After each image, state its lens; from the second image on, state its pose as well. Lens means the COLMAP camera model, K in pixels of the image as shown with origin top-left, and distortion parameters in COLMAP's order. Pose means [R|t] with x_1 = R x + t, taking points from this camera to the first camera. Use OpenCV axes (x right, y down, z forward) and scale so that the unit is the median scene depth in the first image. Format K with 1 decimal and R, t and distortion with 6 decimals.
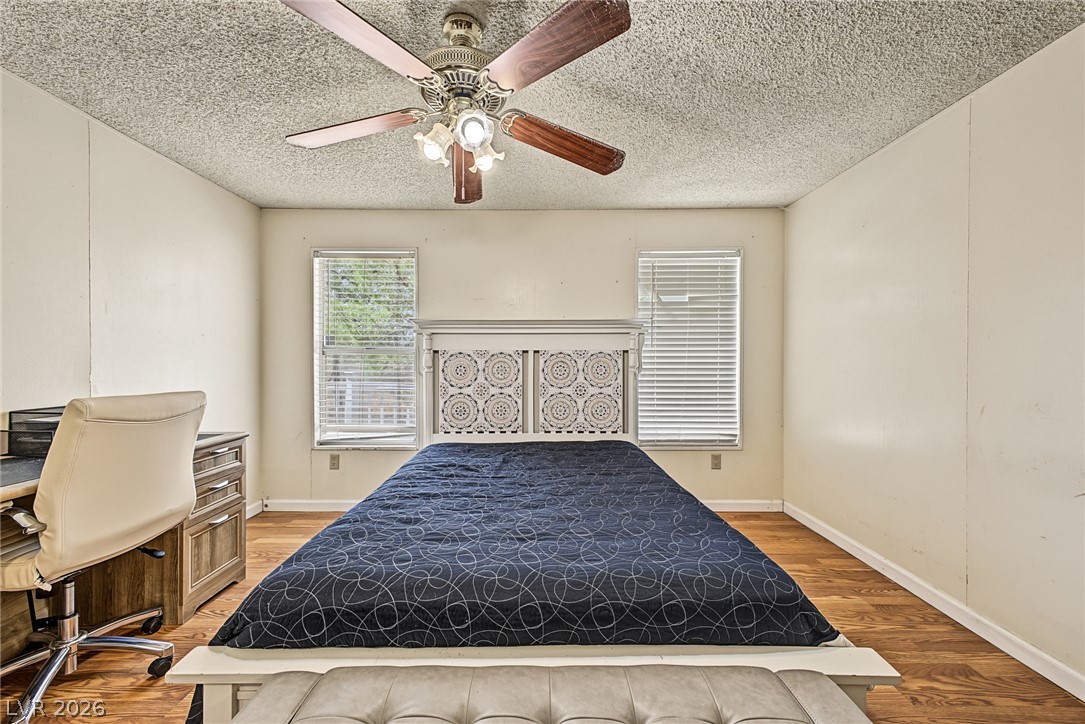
lens RADIAL K [[424.3, 0, 504.9], [0, 424.3, 365.1], [0, 0, 1]] dist [0.022085, -0.007631]
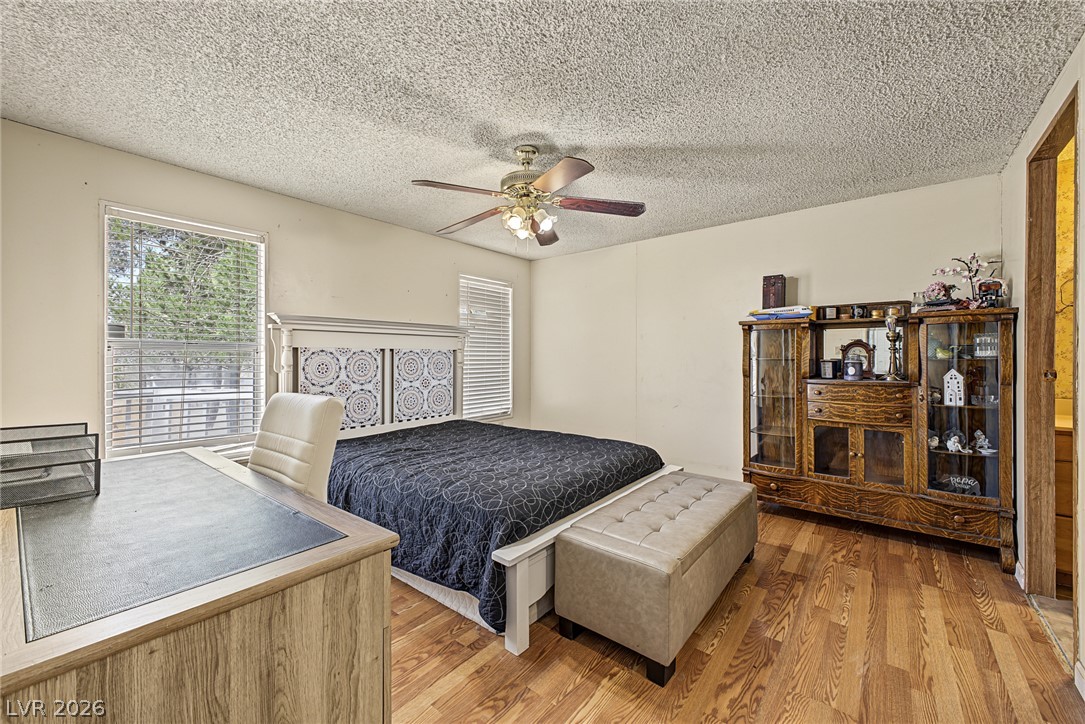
lens RADIAL K [[429.3, 0, 542.5], [0, 429.3, 362.0], [0, 0, 1]] dist [0.010879, -0.000477]
pose [[0.625645, -0.010463, 0.780038, -0.565683], [0.012003, 0.999921, 0.003785, -0.000279], [-0.780015, 0.006995, 0.625721, -0.019167]]
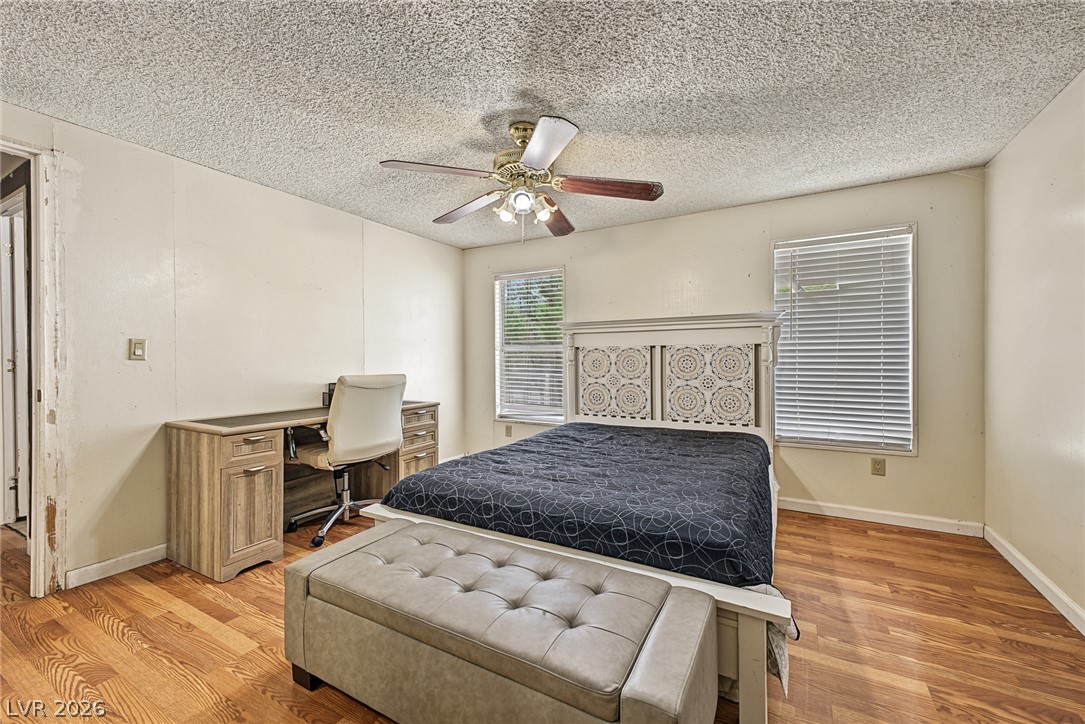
lens RADIAL K [[394.7, 0, 519.4], [0, 394.7, 362.8], [0, 0, 1]] dist [0.032493, -0.010278]
pose [[0.885811, 0.002736, -0.464038, 0.223435], [0.000366, 0.999978, 0.006595, 0.002827], [0.464046, -0.006011, 0.885791, -0.092502]]
